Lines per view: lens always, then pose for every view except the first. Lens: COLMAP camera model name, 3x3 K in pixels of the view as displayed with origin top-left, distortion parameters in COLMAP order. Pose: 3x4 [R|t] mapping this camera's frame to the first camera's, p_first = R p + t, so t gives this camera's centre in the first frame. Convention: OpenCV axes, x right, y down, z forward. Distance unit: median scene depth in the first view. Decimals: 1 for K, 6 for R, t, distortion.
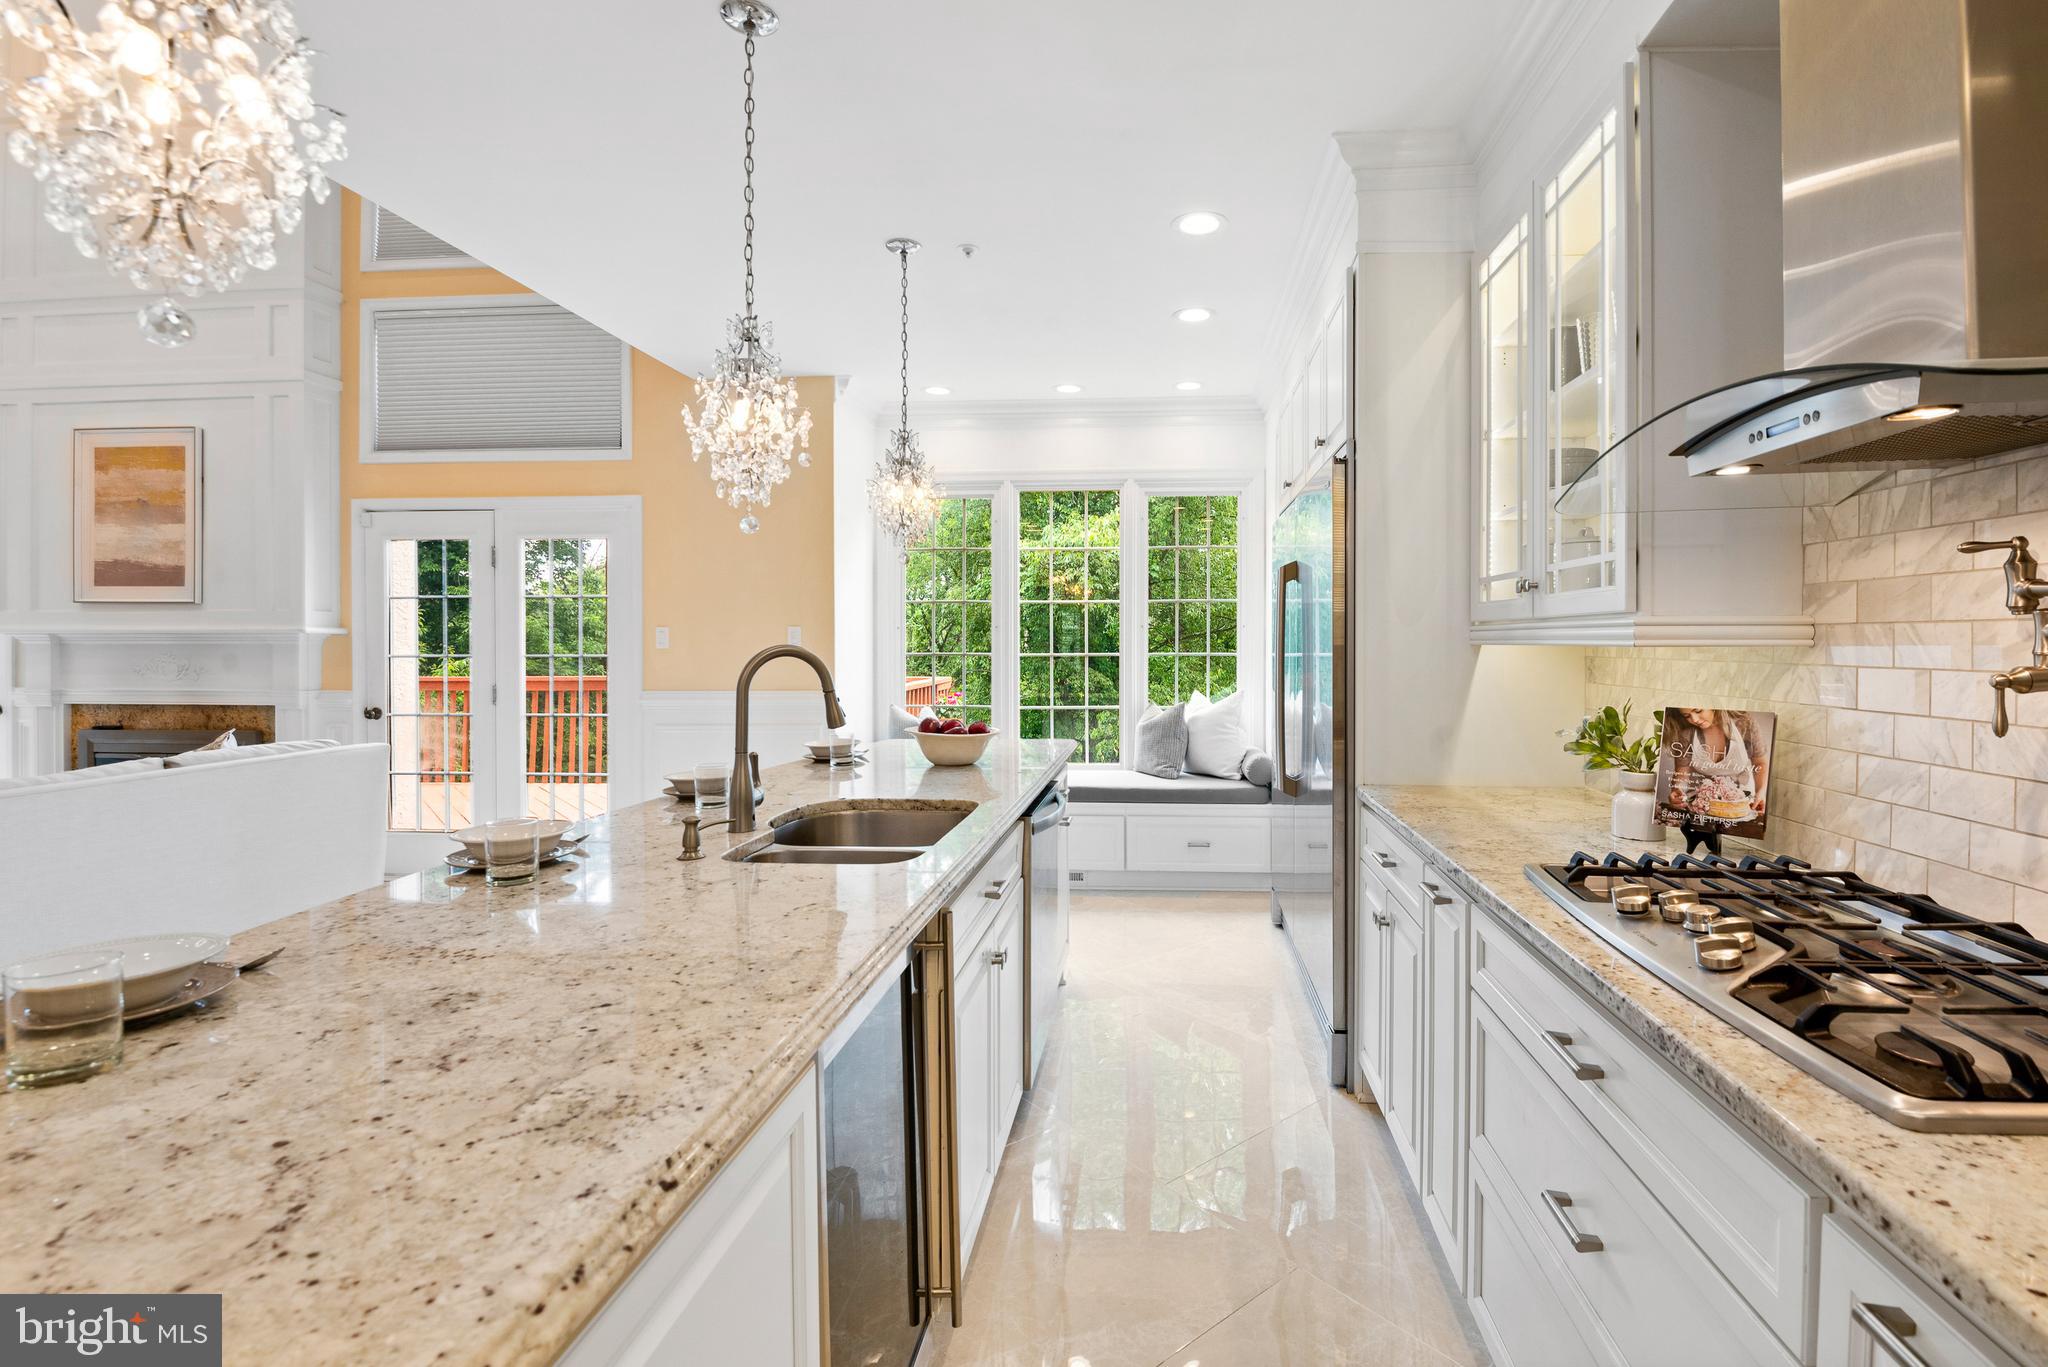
lens RADIAL K [[921.8, 0, 1109.7], [0, 921.8, 656.5], [0, 0, 1]] dist [-0.009155, -0.002556]
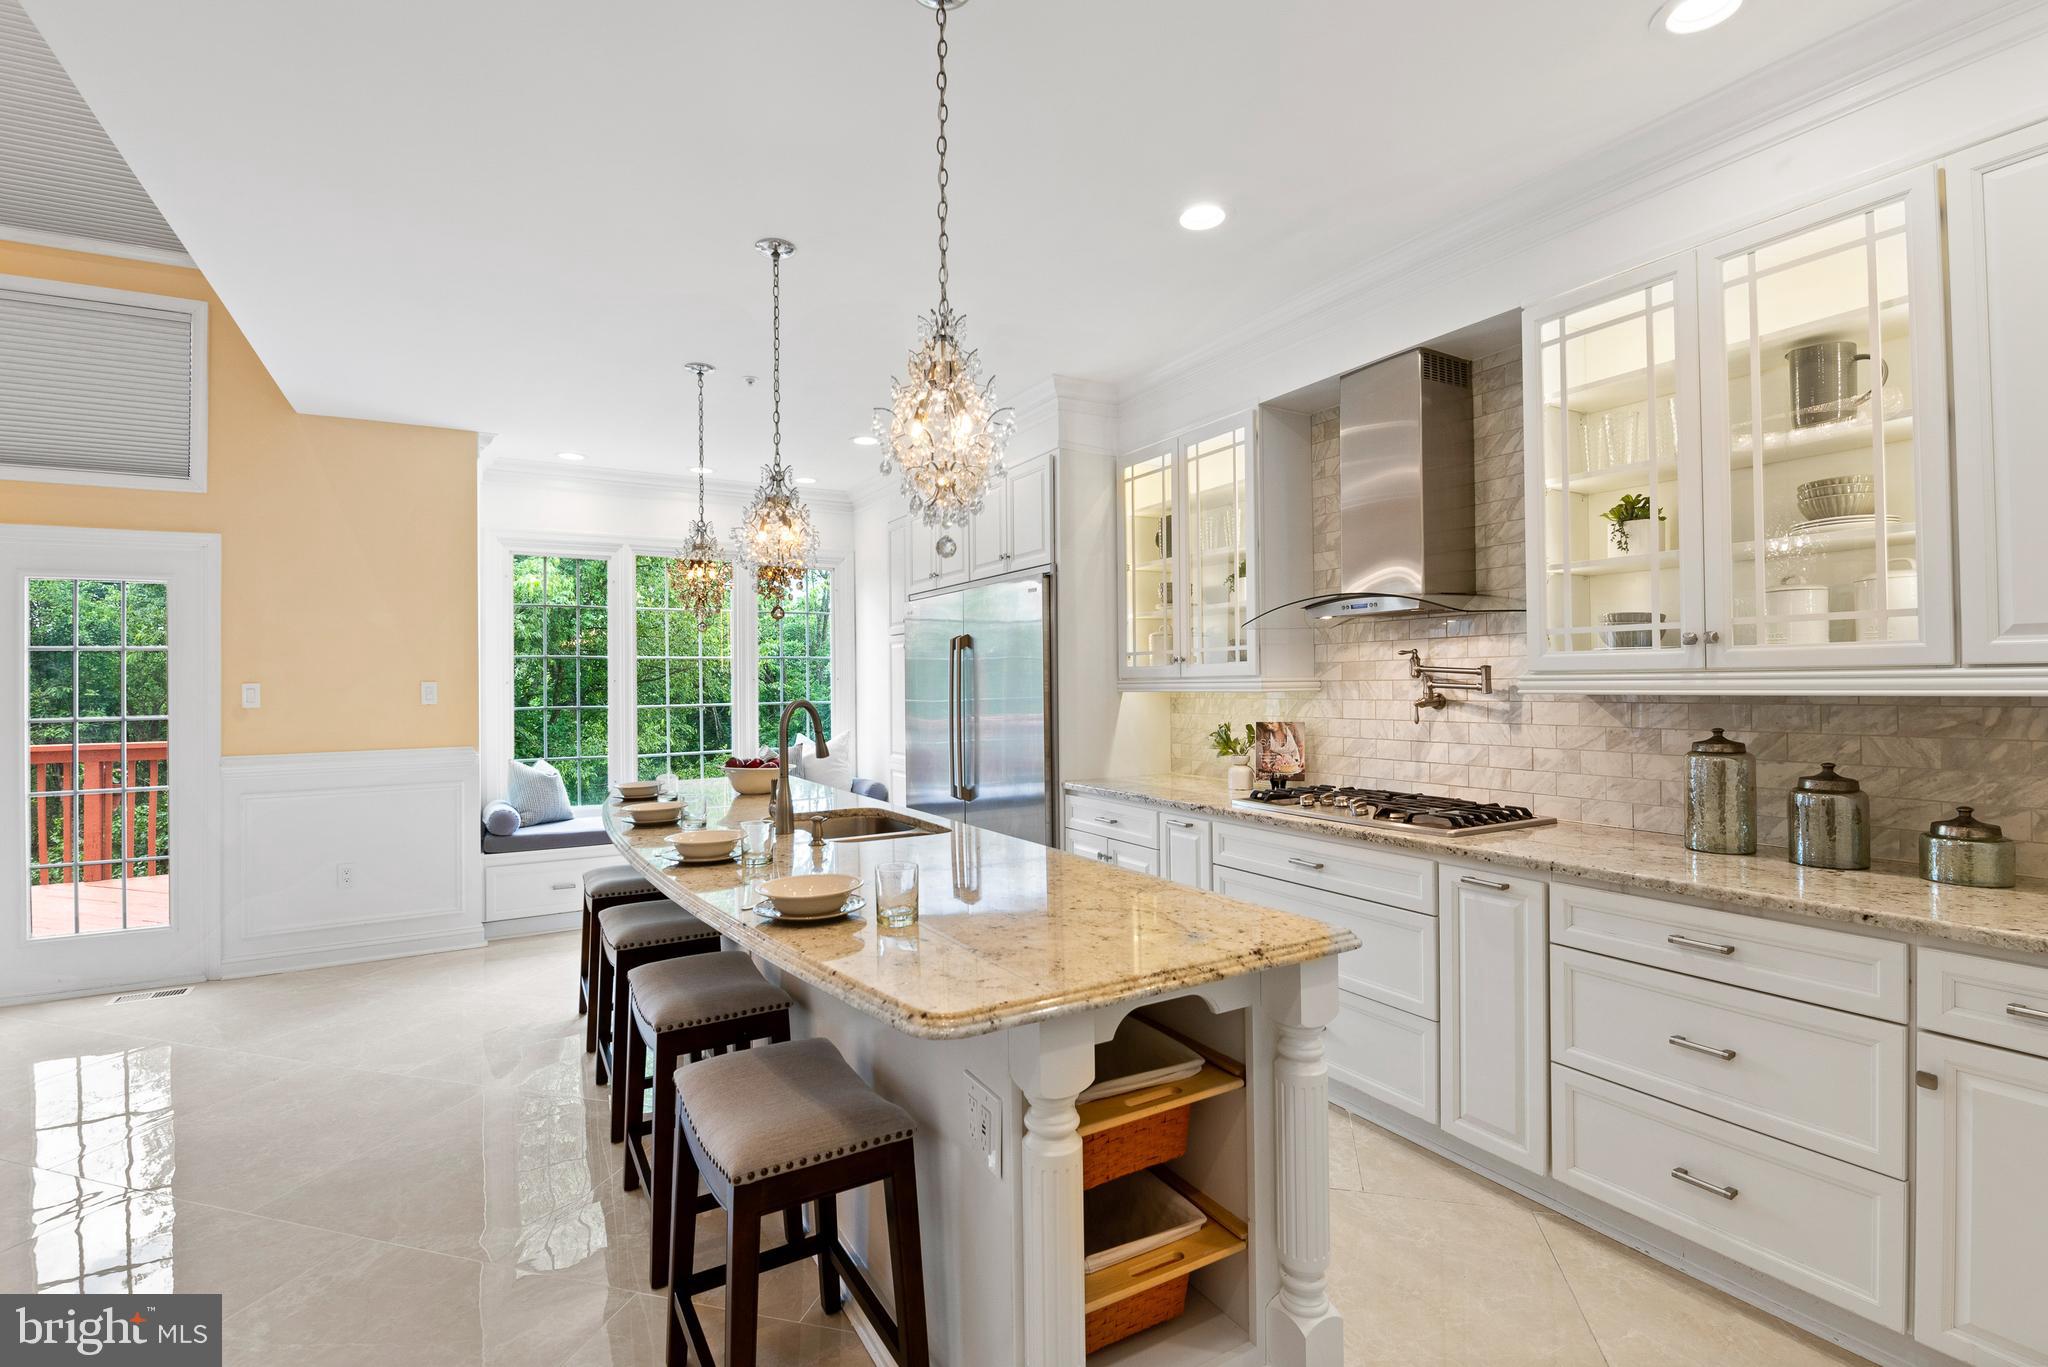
lens RADIAL K [[921.8, 0, 1017.7], [0, 921.8, 690.0], [0, 0, 1]] dist [-0.009155, -0.002556]
pose [[0.832006, -0.010452, 0.554668, -0.605316], [0.020331, 0.999725, -0.011658, -0.001236], [-0.554394, 0.020977, 0.831990, -0.247738]]
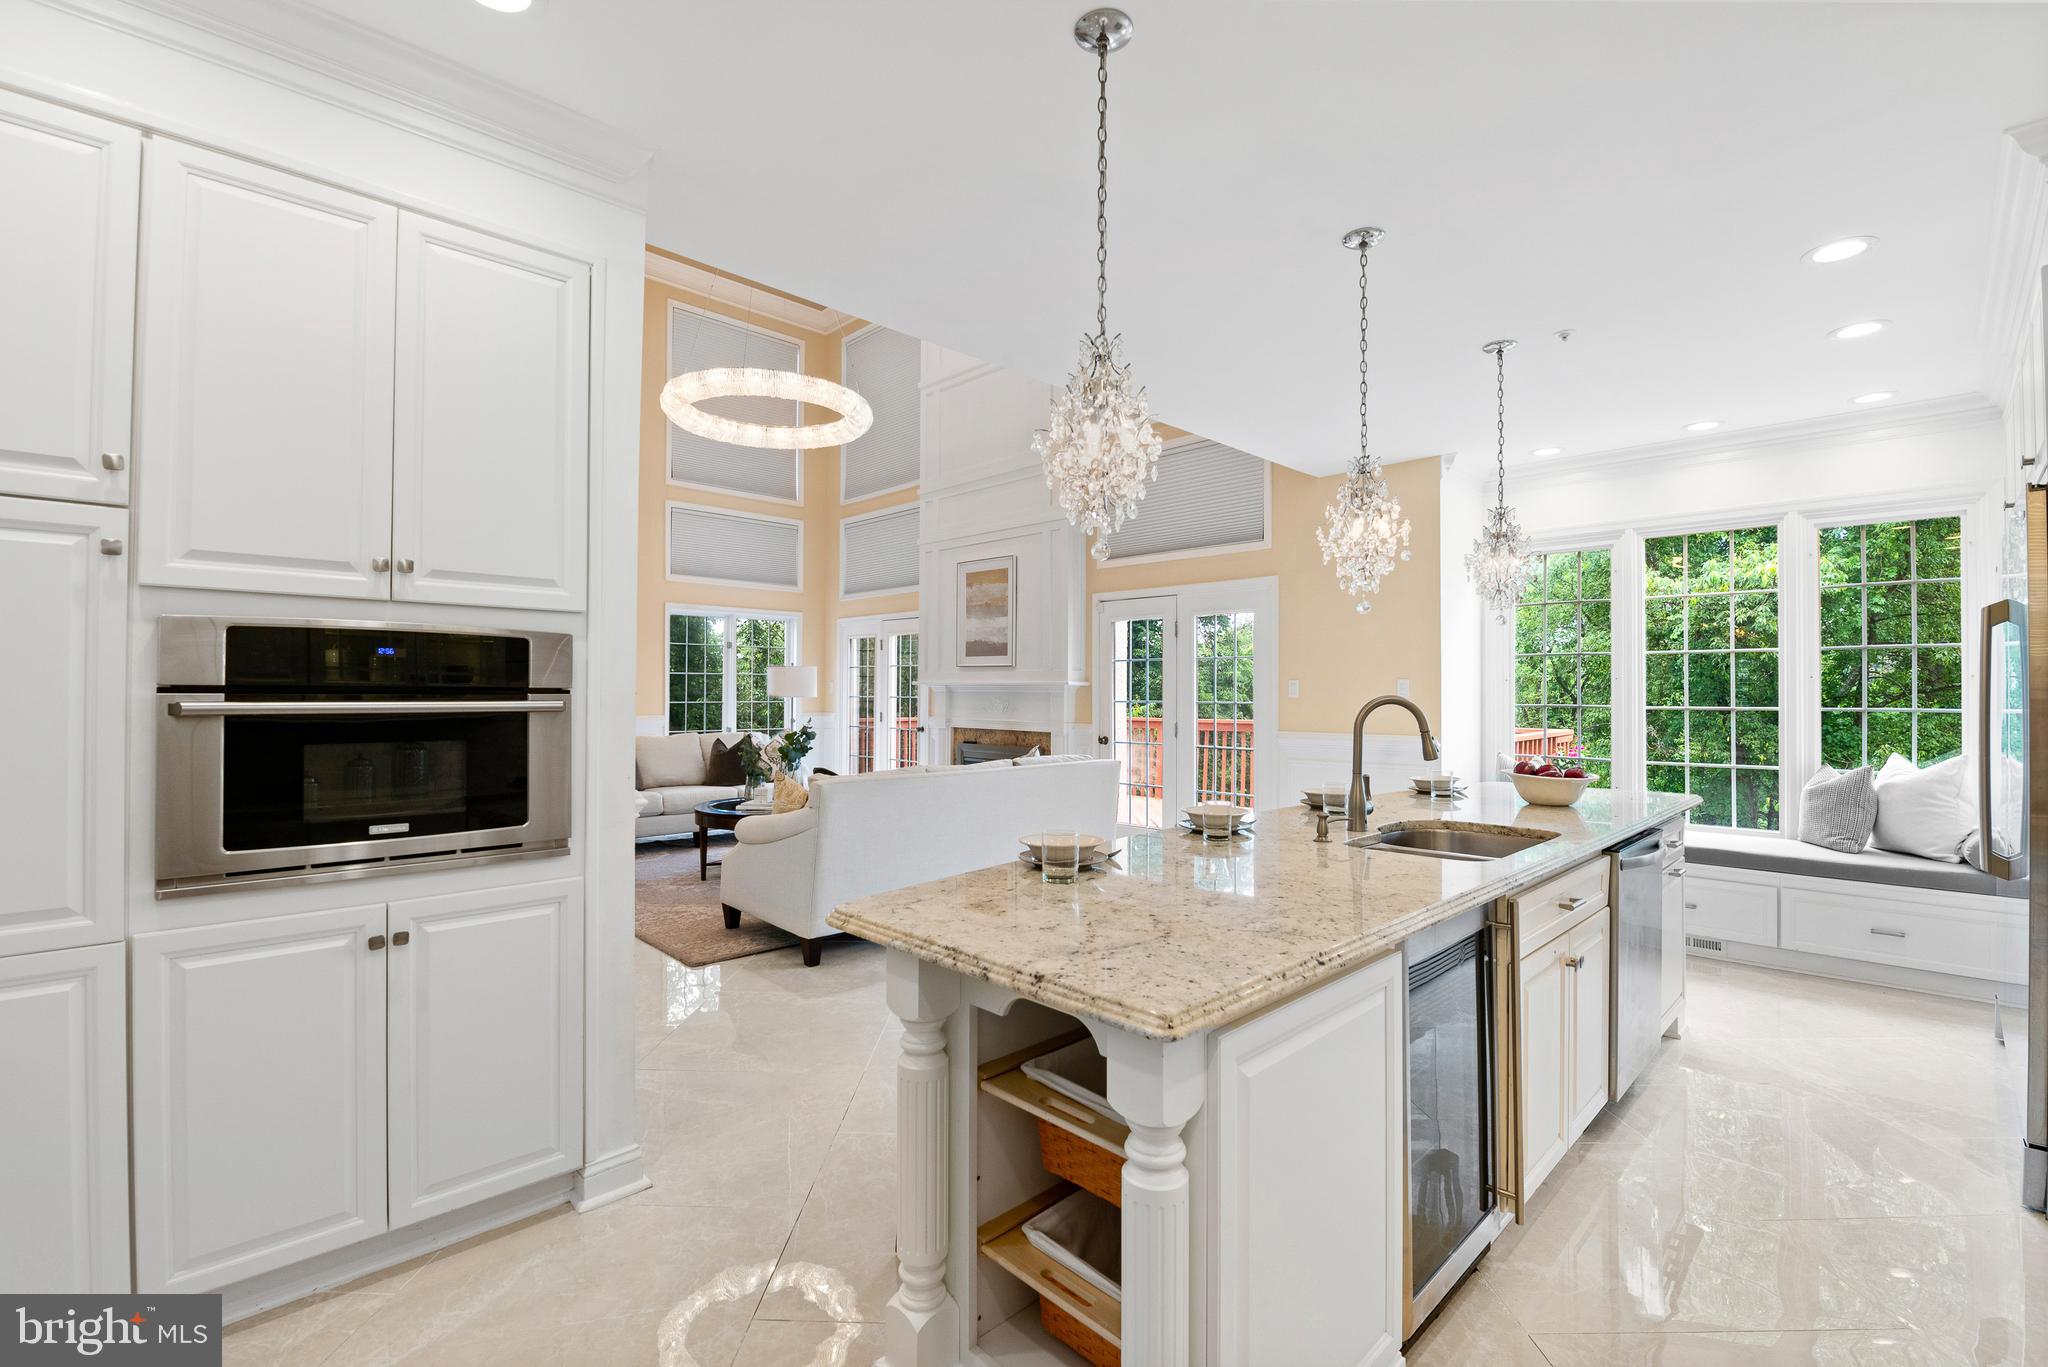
lens RADIAL K [[921.8, 0, 992.6], [0, 921.8, 670.8], [0, 0, 1]] dist [-0.009155, -0.002556]
pose [[0.726344, -0.010408, -0.687252, 0.099783], [-0.016091, 0.999354, -0.032140, 0.002417], [0.687143, 0.034403, 0.725707, -0.250977]]
